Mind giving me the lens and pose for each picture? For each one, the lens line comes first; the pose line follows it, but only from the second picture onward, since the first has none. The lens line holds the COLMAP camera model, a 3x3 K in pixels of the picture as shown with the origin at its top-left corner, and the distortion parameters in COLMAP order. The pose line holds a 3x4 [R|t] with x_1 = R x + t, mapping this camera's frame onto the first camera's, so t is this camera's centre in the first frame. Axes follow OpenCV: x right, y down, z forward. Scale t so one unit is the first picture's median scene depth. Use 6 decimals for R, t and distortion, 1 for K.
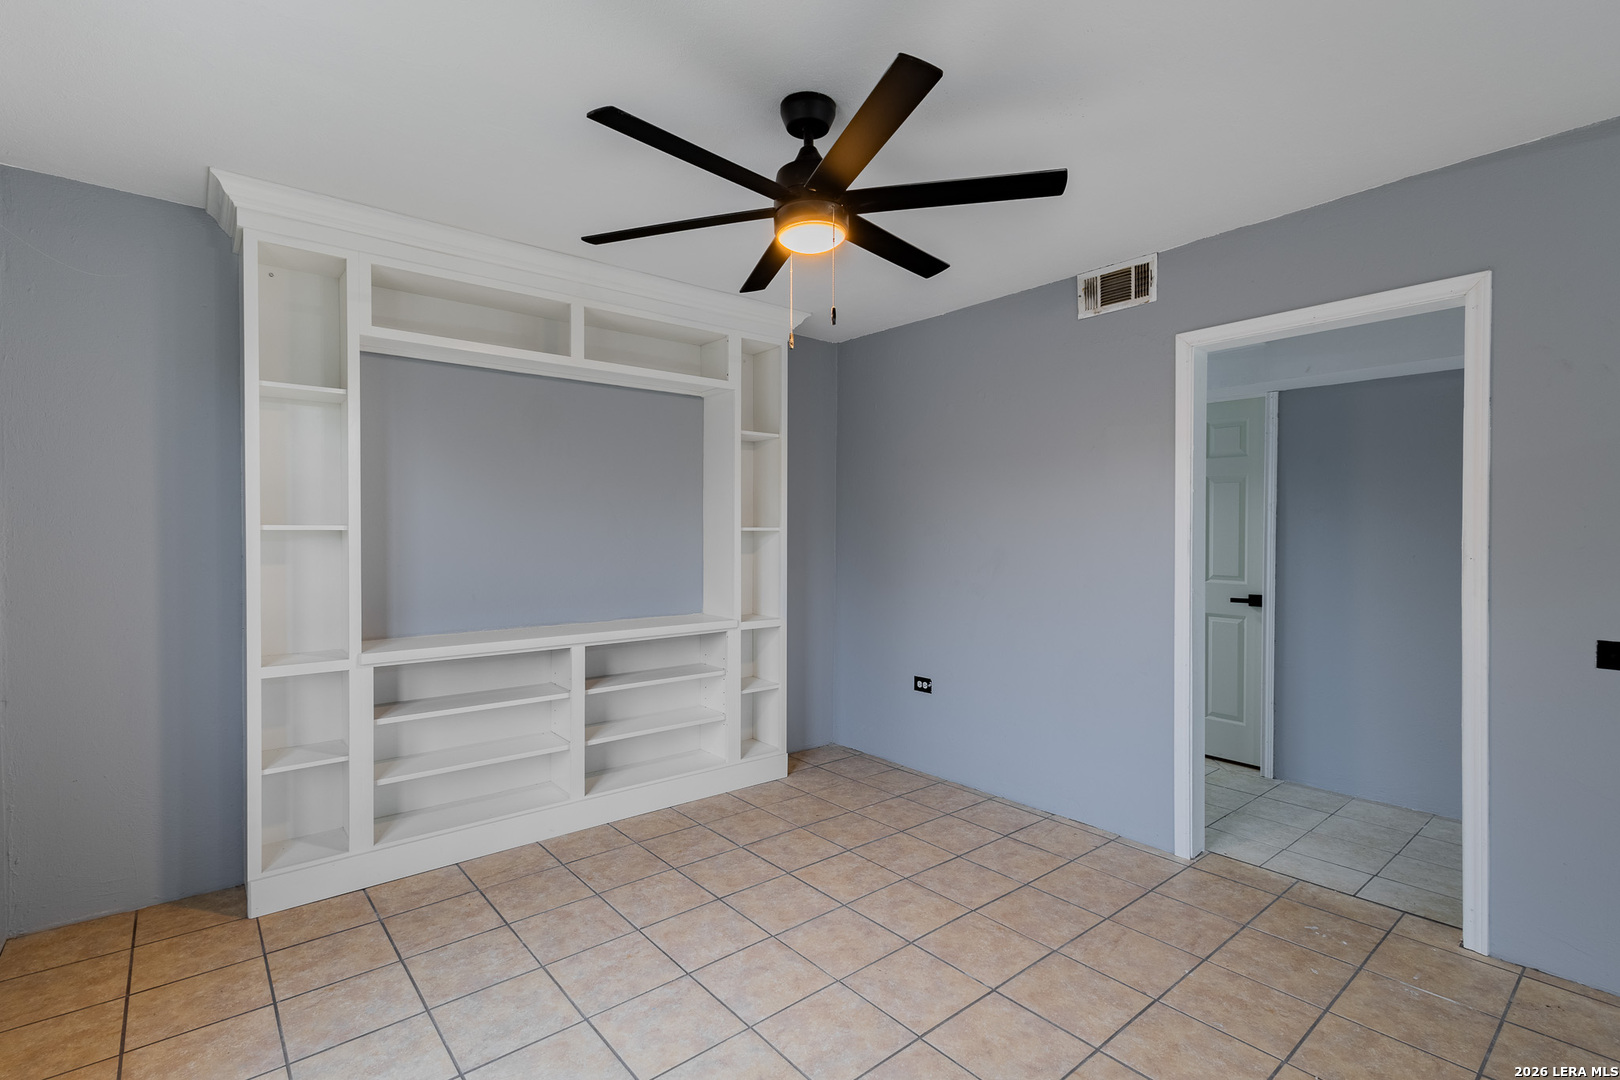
lens RADIAL K [[735.7, 0, 796.6], [0, 735.7, 537.5], [0, 0, 1]] dist [0.009066, -0.002470]
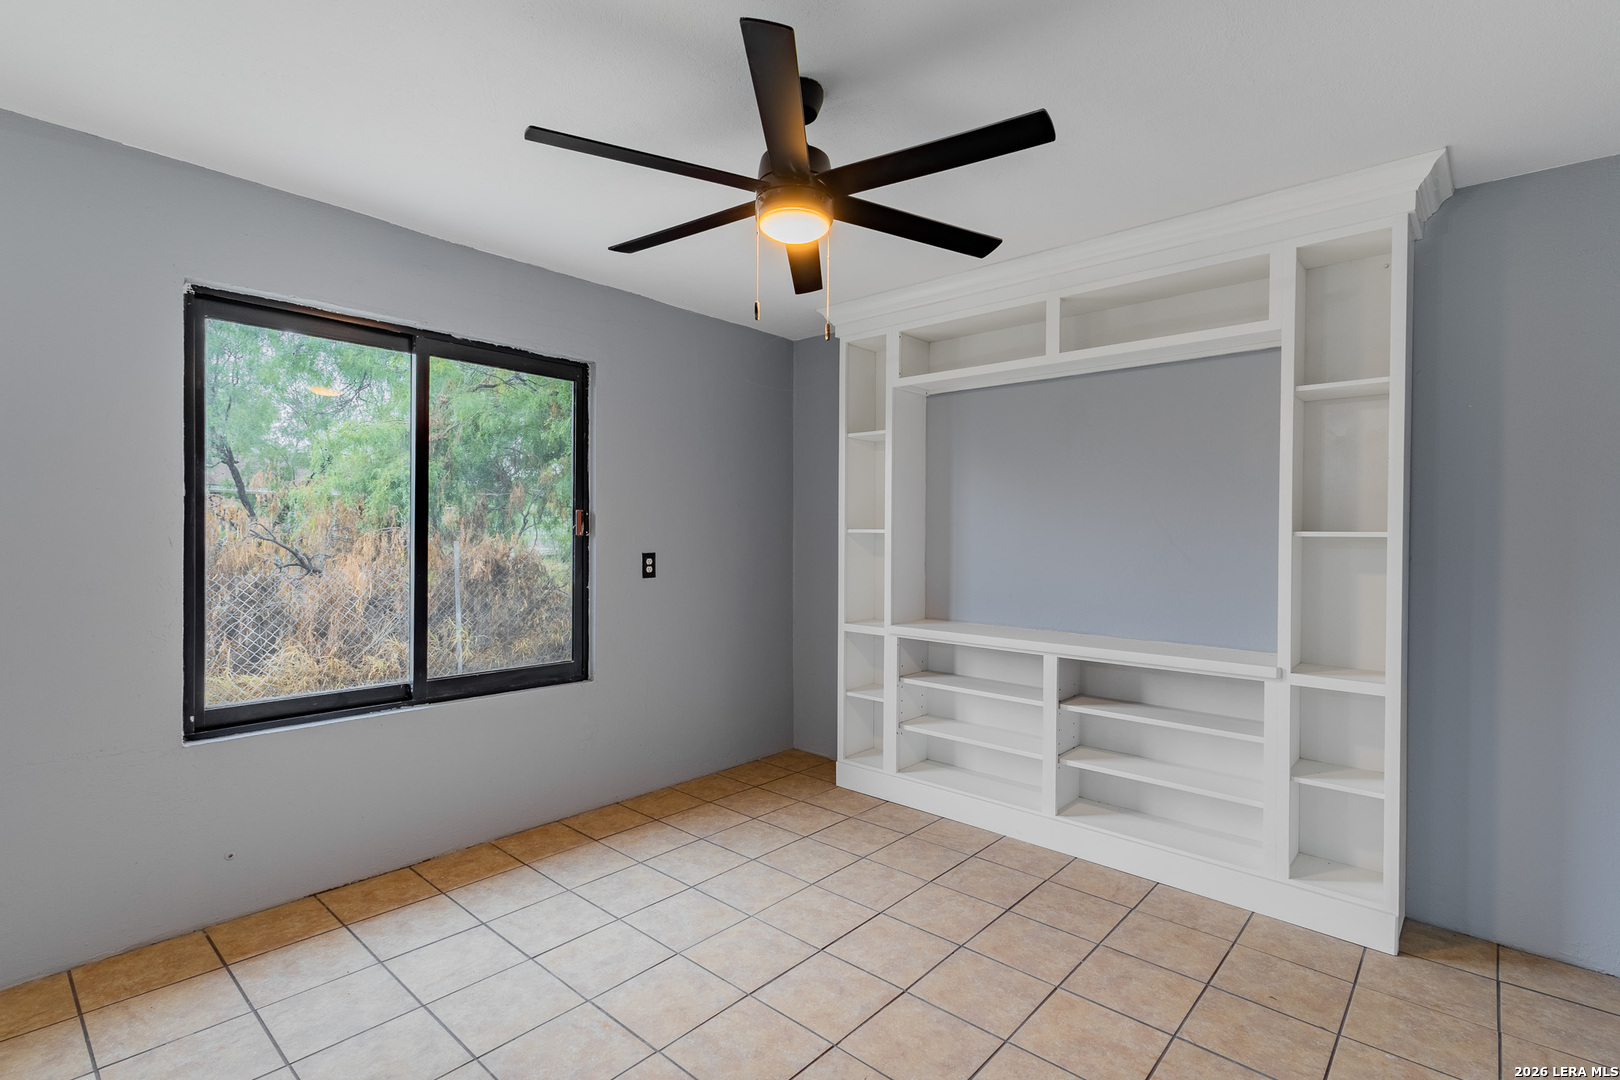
lens RADIAL K [[735.7, 0, 805.8], [0, 735.7, 541.0], [0, 0, 1]] dist [0.009066, -0.002470]
pose [[0.171571, 0.012834, -0.985088, 0.616040], [-0.015325, 0.999829, 0.010357, -0.007164], [0.985053, 0.013320, 0.171738, 0.543795]]
